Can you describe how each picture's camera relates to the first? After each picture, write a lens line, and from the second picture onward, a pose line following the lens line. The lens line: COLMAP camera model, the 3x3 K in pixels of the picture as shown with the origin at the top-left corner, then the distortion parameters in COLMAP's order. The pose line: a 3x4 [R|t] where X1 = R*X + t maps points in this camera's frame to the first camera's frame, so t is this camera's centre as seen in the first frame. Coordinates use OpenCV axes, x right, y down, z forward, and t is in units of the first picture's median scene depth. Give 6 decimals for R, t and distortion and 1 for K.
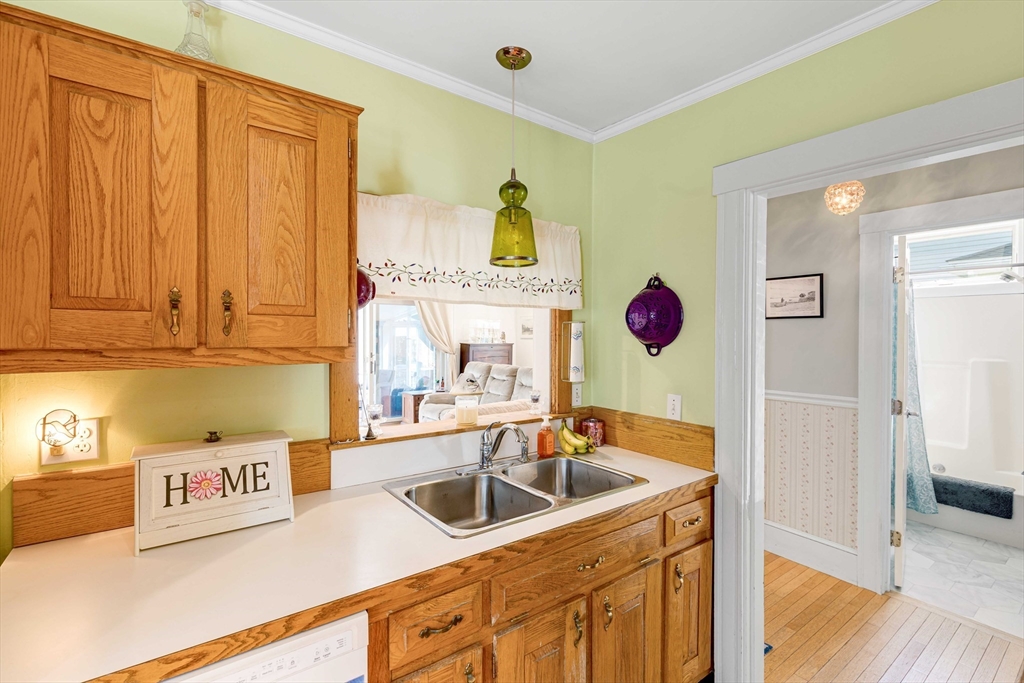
lens RADIAL K [[459.7, 0, 534.8], [0, 459.7, 337.5], [0, 0, 1]] dist [0.002633, 0.000361]
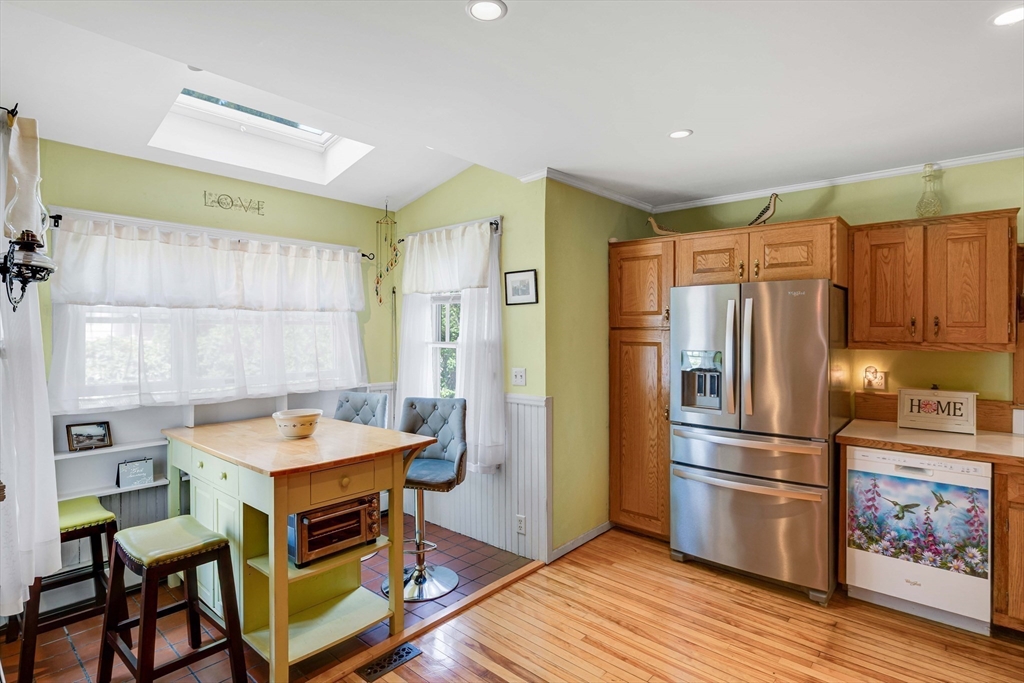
lens RADIAL K [[524.9, 0, 511.1], [0, 524.9, 336.2], [0, 0, 1]] dist [-0.005754, -0.000134]
pose [[0.189180, 0.009341, -0.981898, 1.342856], [-0.002750, 0.999956, 0.008983, -0.023275], [0.981938, 0.001000, 0.189198, -1.408752]]
